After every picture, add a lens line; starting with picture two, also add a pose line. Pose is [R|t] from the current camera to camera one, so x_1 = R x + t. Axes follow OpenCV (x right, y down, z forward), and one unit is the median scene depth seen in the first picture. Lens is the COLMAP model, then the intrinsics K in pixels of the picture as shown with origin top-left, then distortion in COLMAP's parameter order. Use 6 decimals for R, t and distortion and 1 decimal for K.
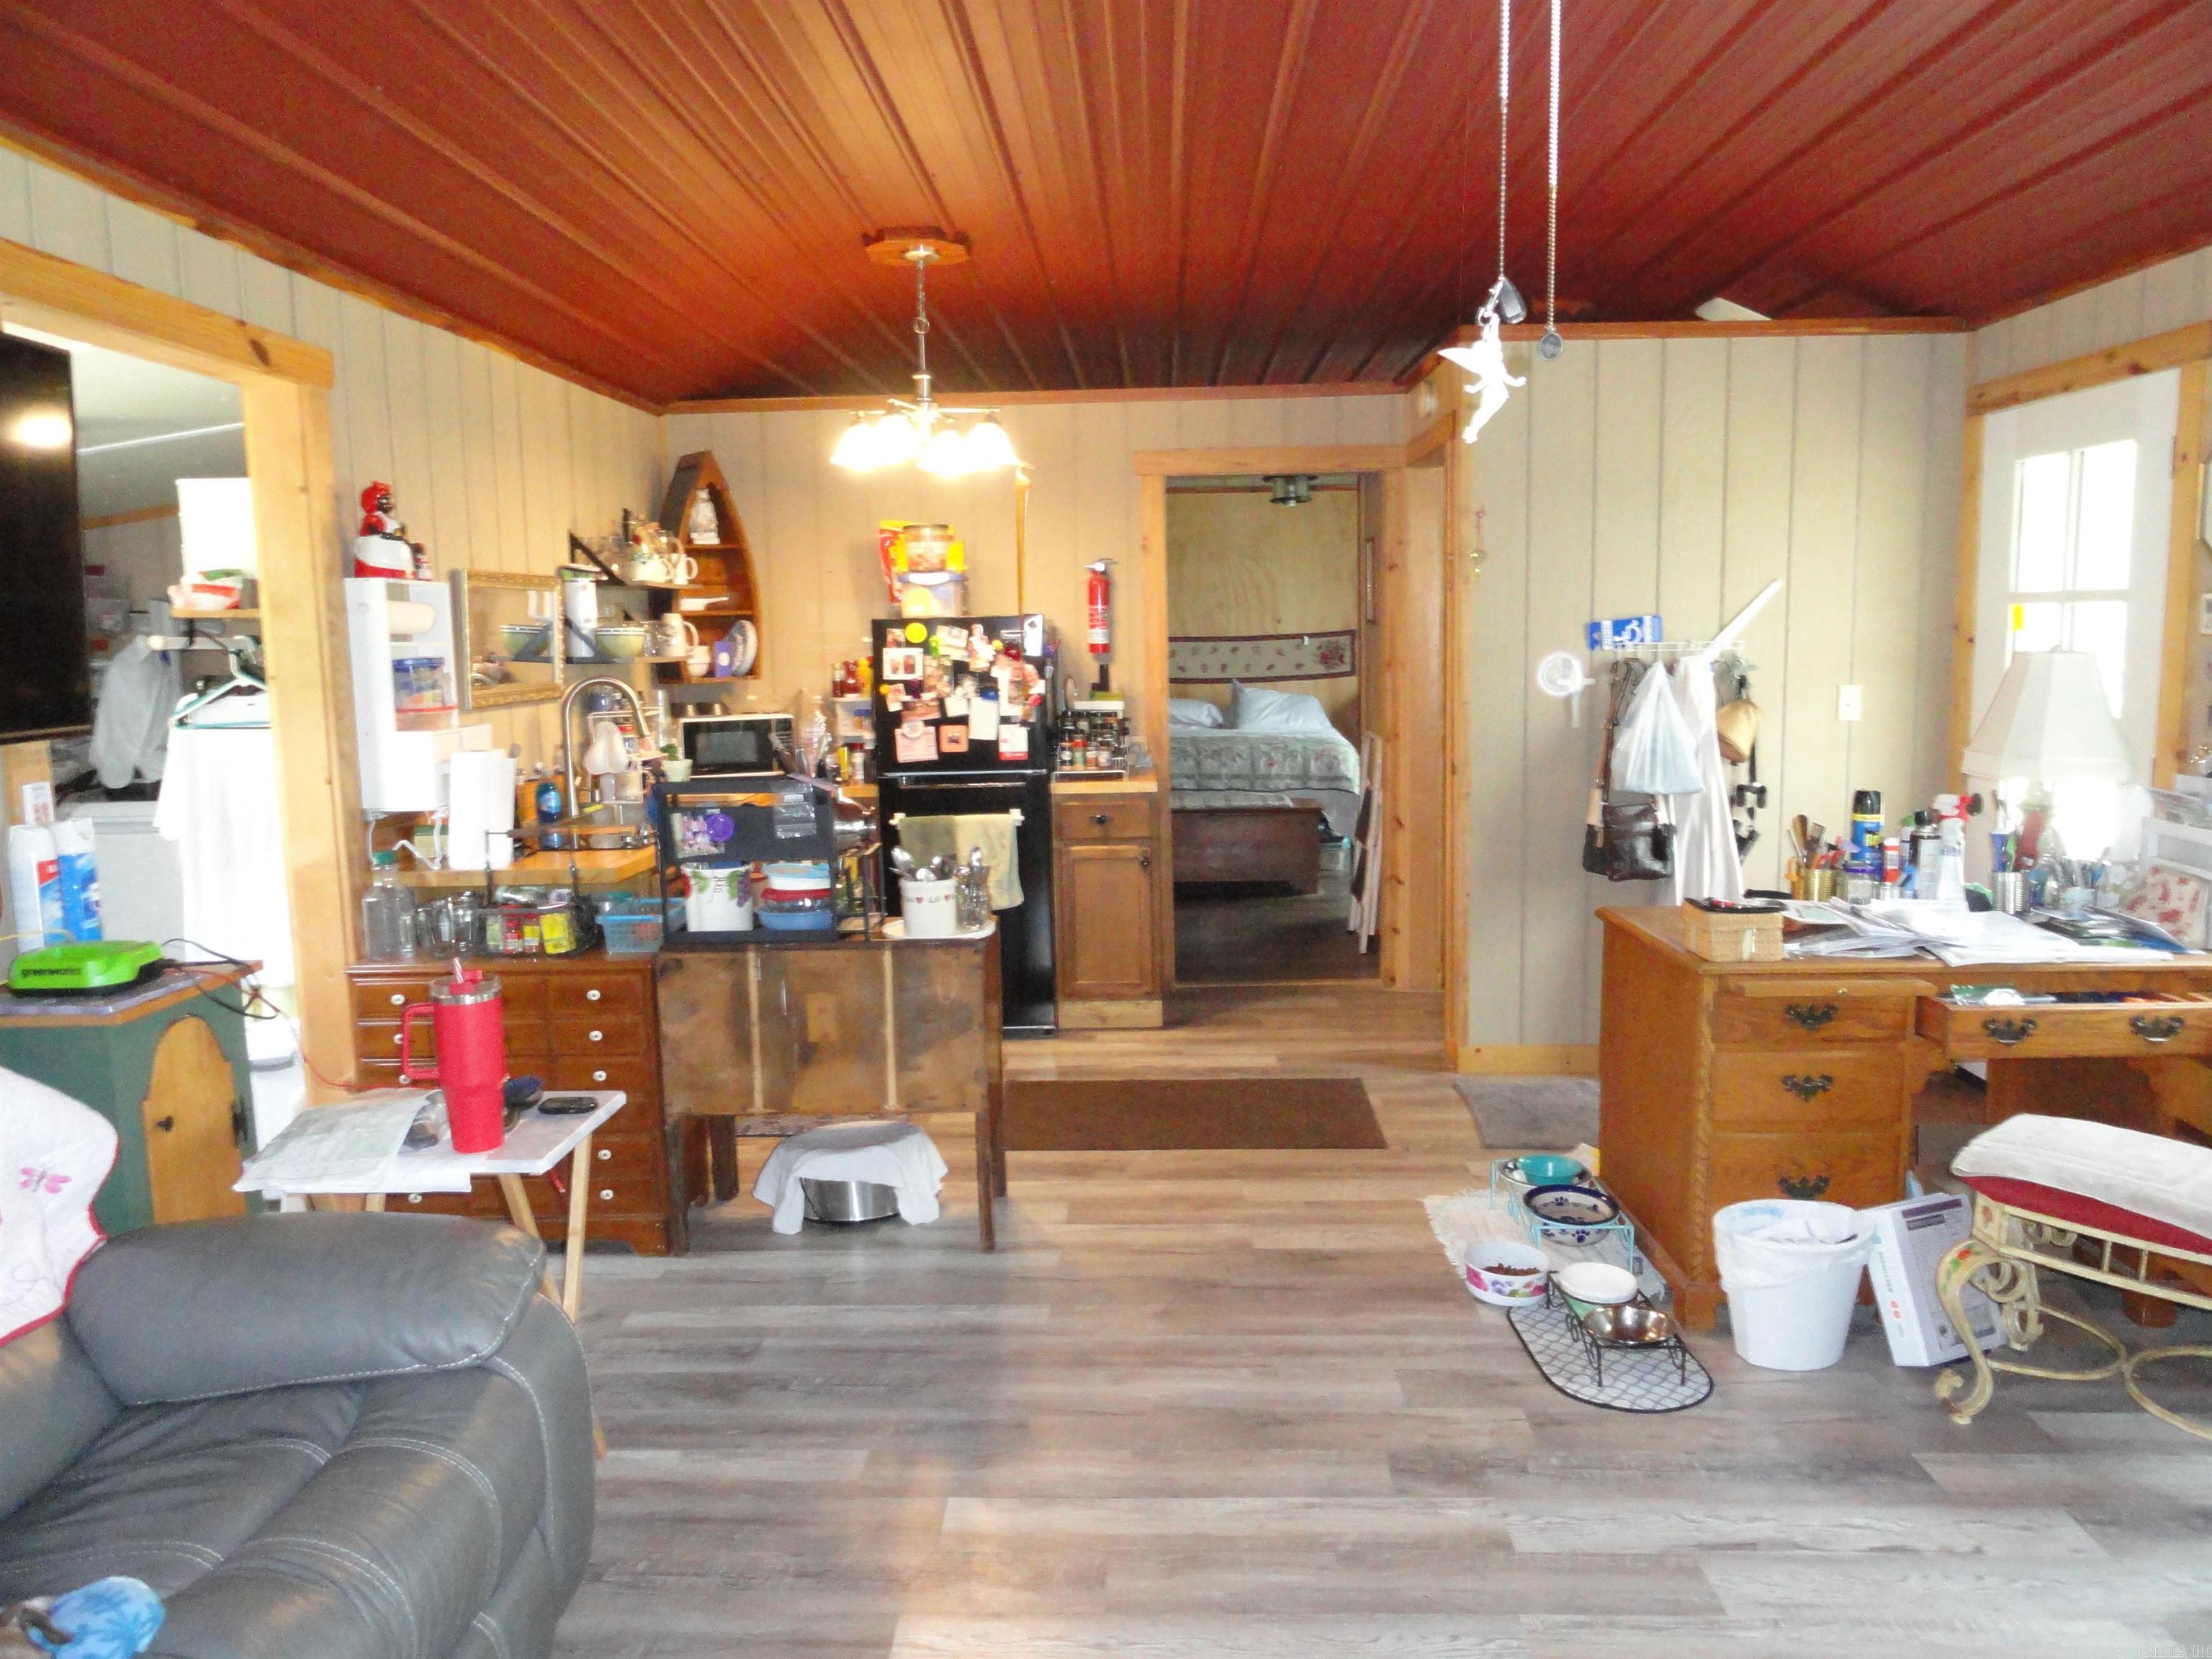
lens RADIAL K [[1540.3, 0, 1111.7], [0, 1540.3, 832.0], [0, 0, 1]] dist [-0.012957, 0.001913]
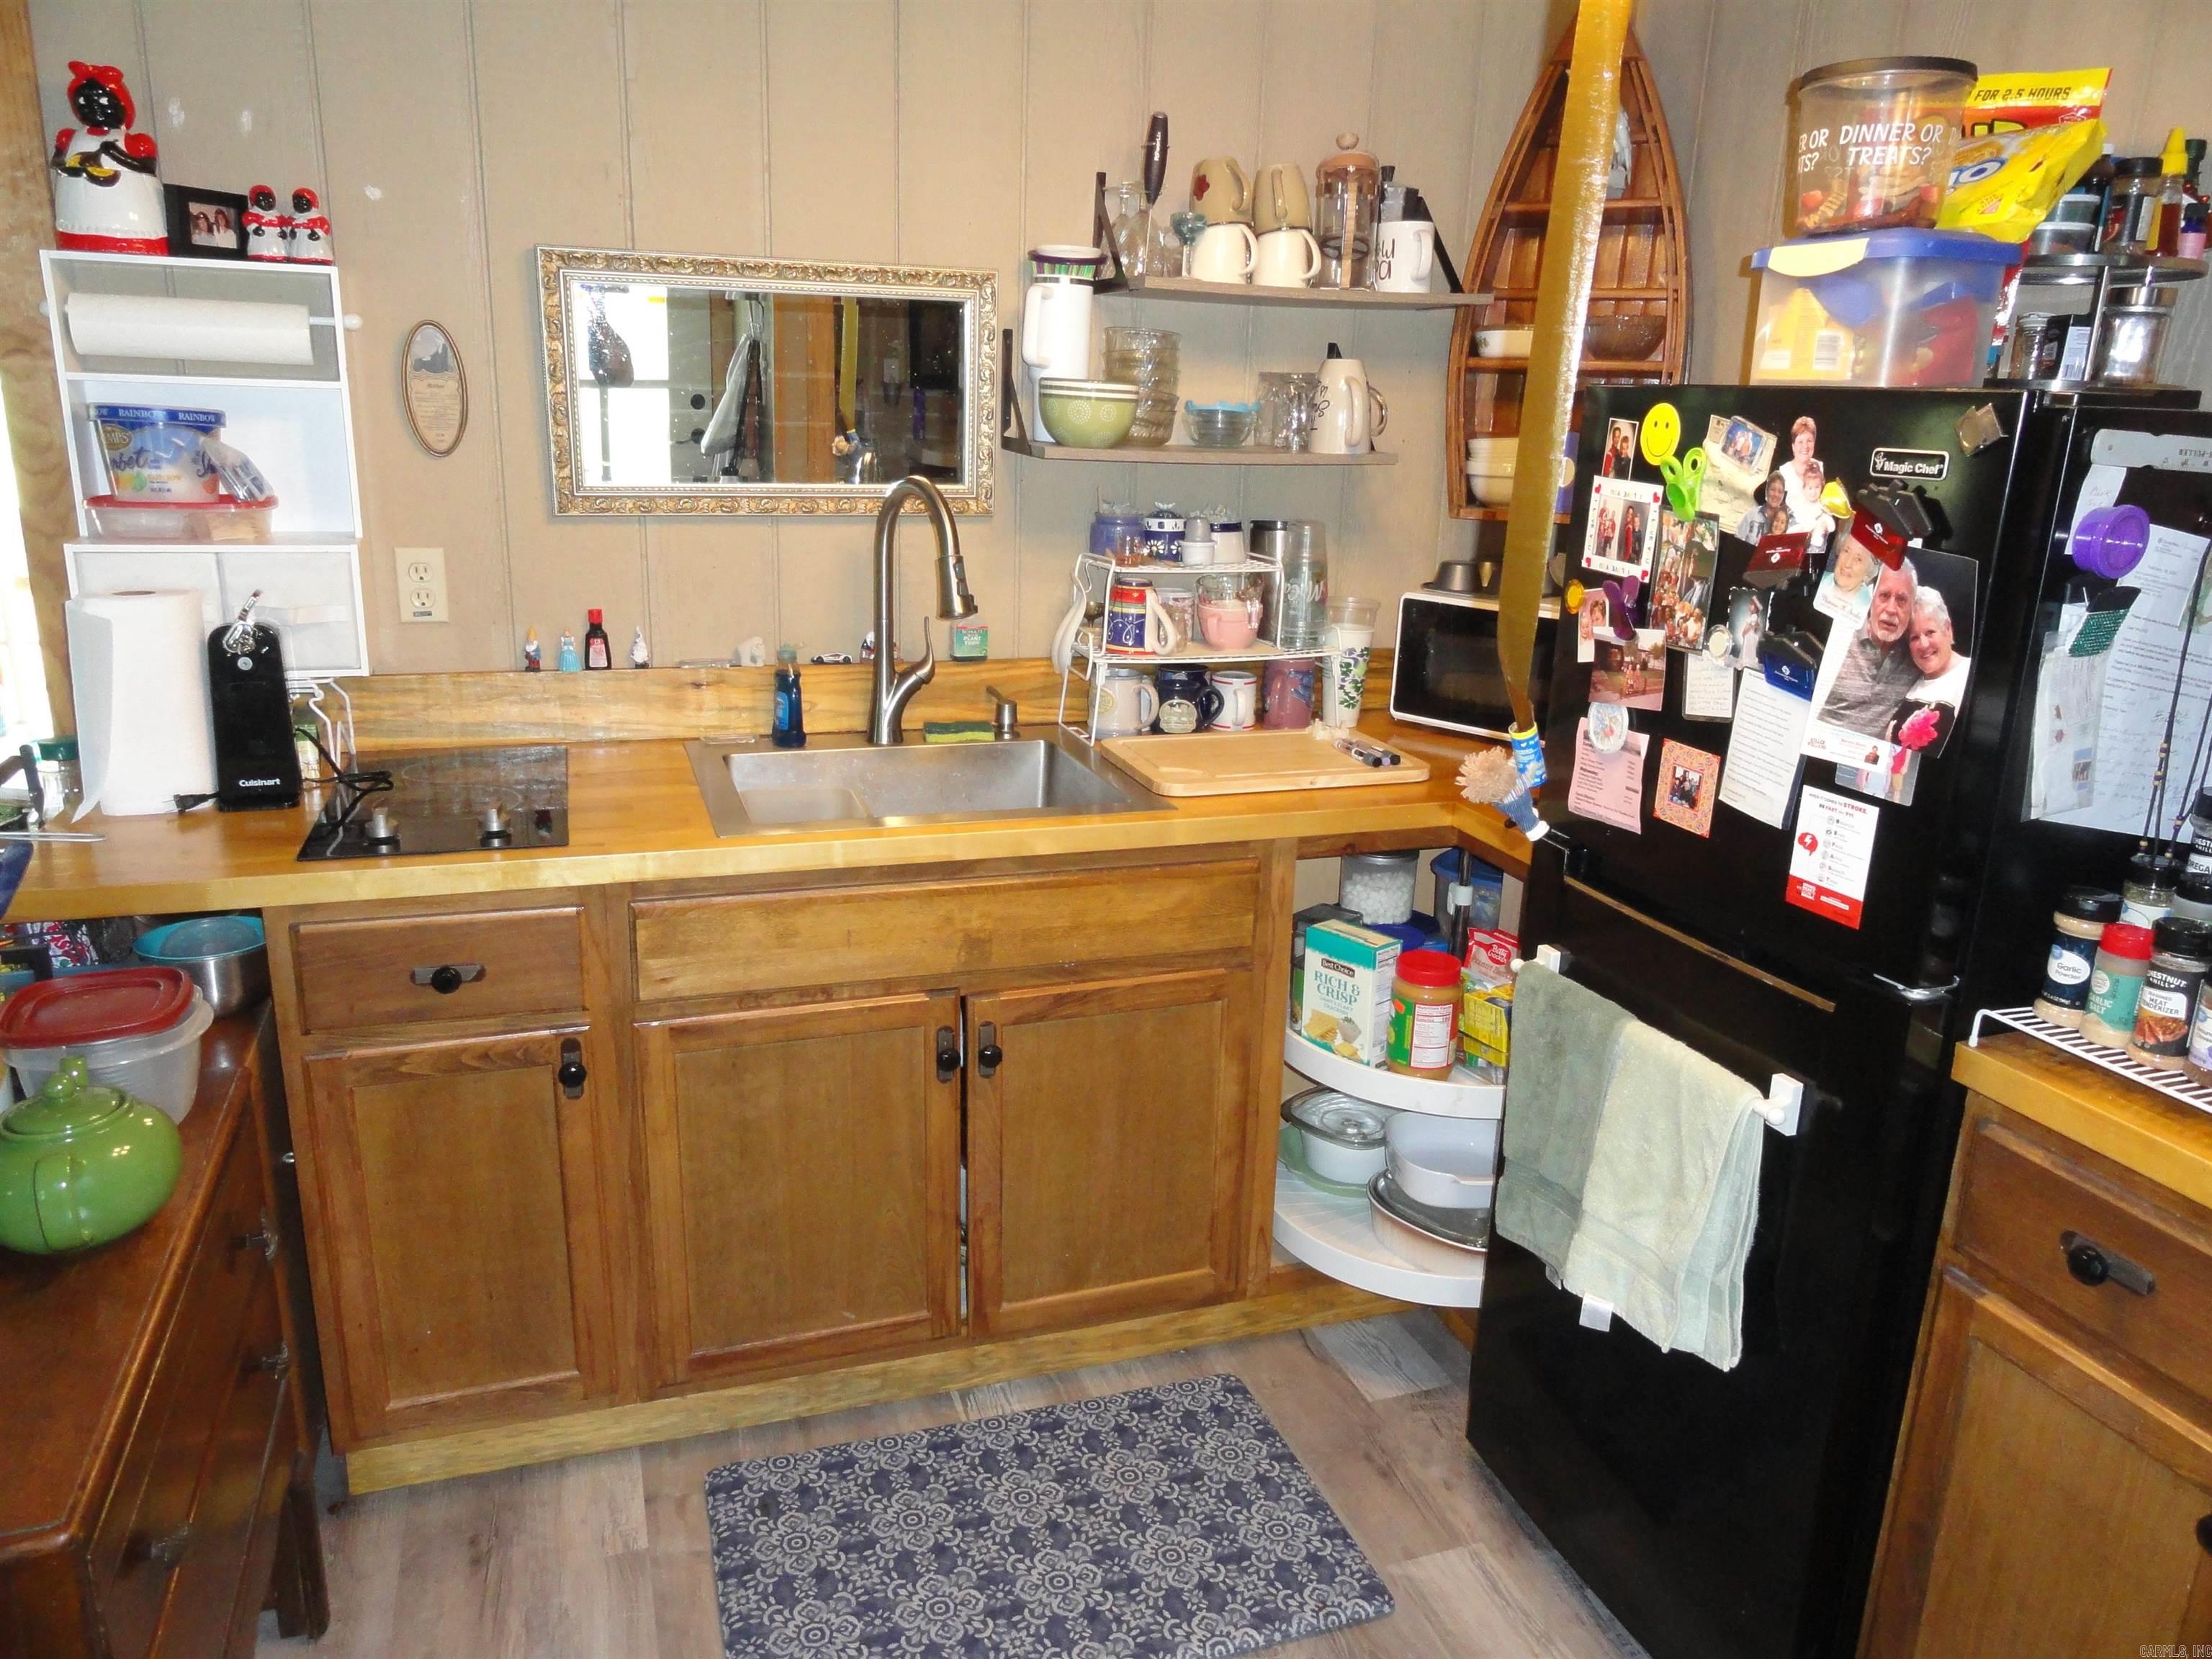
lens RADIAL K [[1540.3, 0, 1112.0], [0, 1540.3, 828.2], [0, 0, 1]] dist [-0.012957, 0.001913]
pose [[0.365564, 0.286807, -0.885497, 0.132910], [-0.161496, 0.956458, 0.243120, -0.109383], [0.916669, 0.054128, 0.395965, 0.768743]]
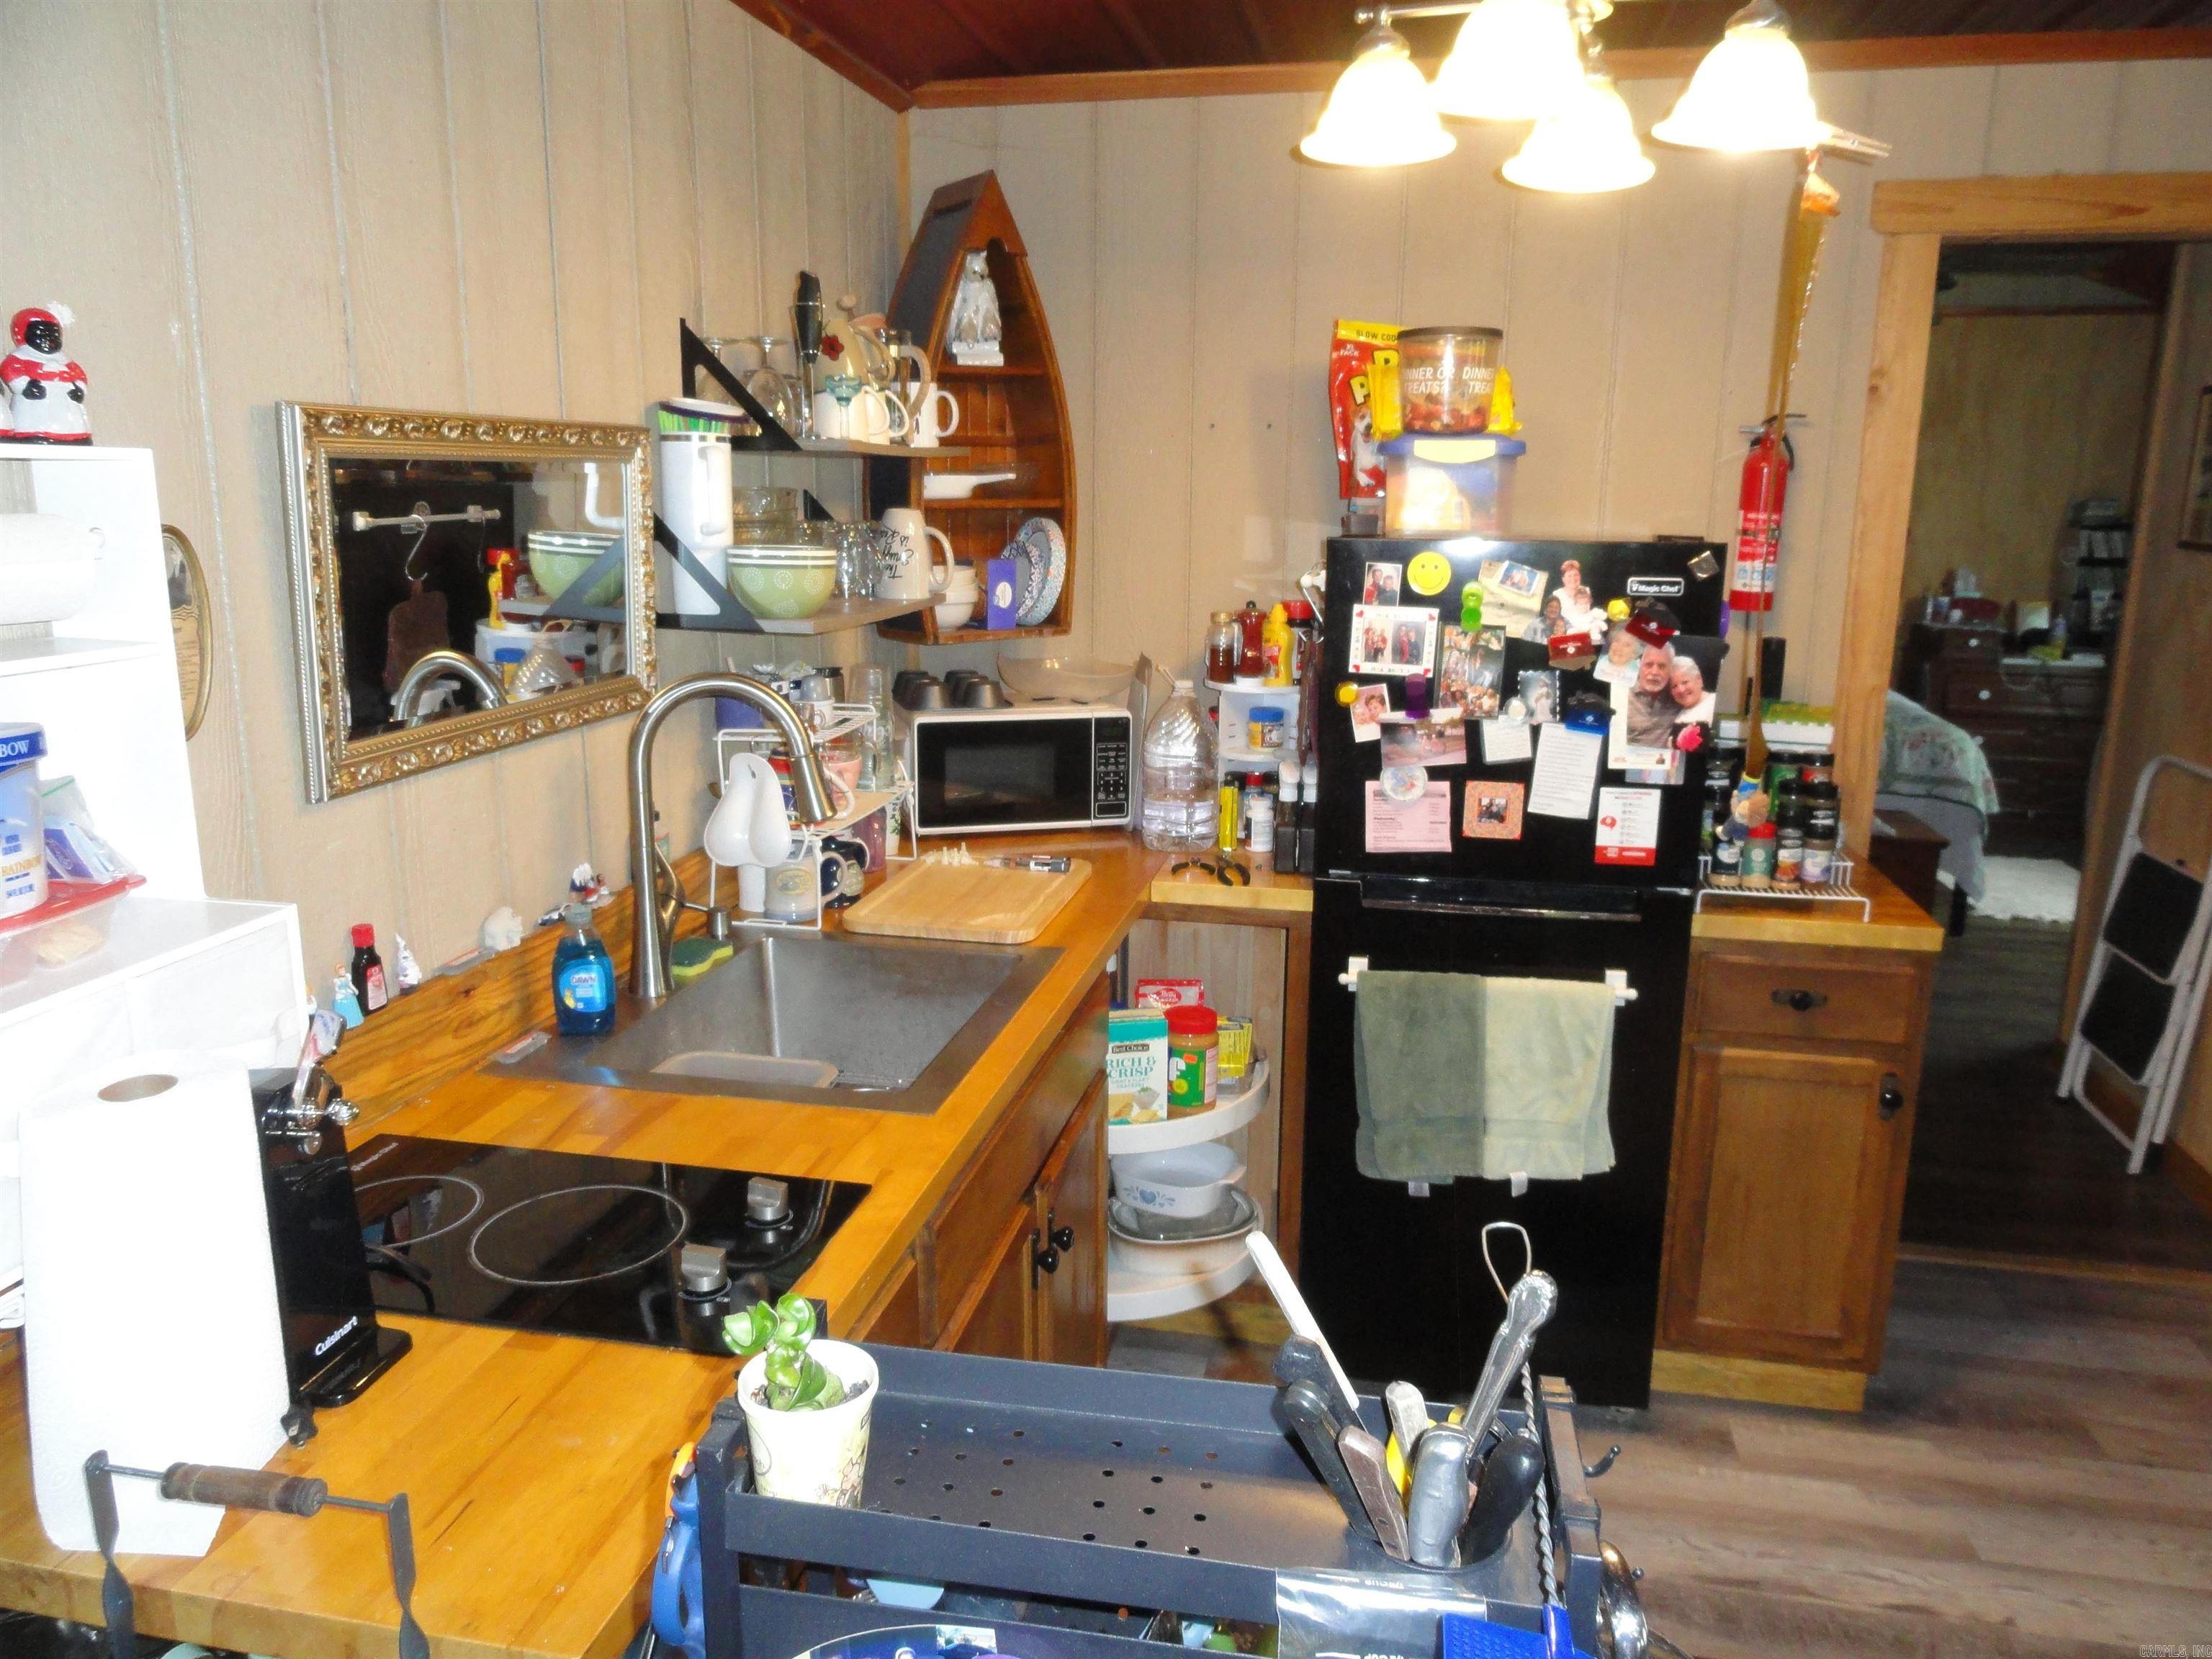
lens RADIAL K [[1540.3, 0, 1109.3], [0, 1540.3, 813.8], [0, 0, 1]] dist [-0.012957, 0.001913]
pose [[0.985969, 0.064003, -0.154169, -0.143679], [-0.051002, 0.994914, 0.086864, -0.092930], [0.158944, -0.077783, 0.984219, 0.534078]]
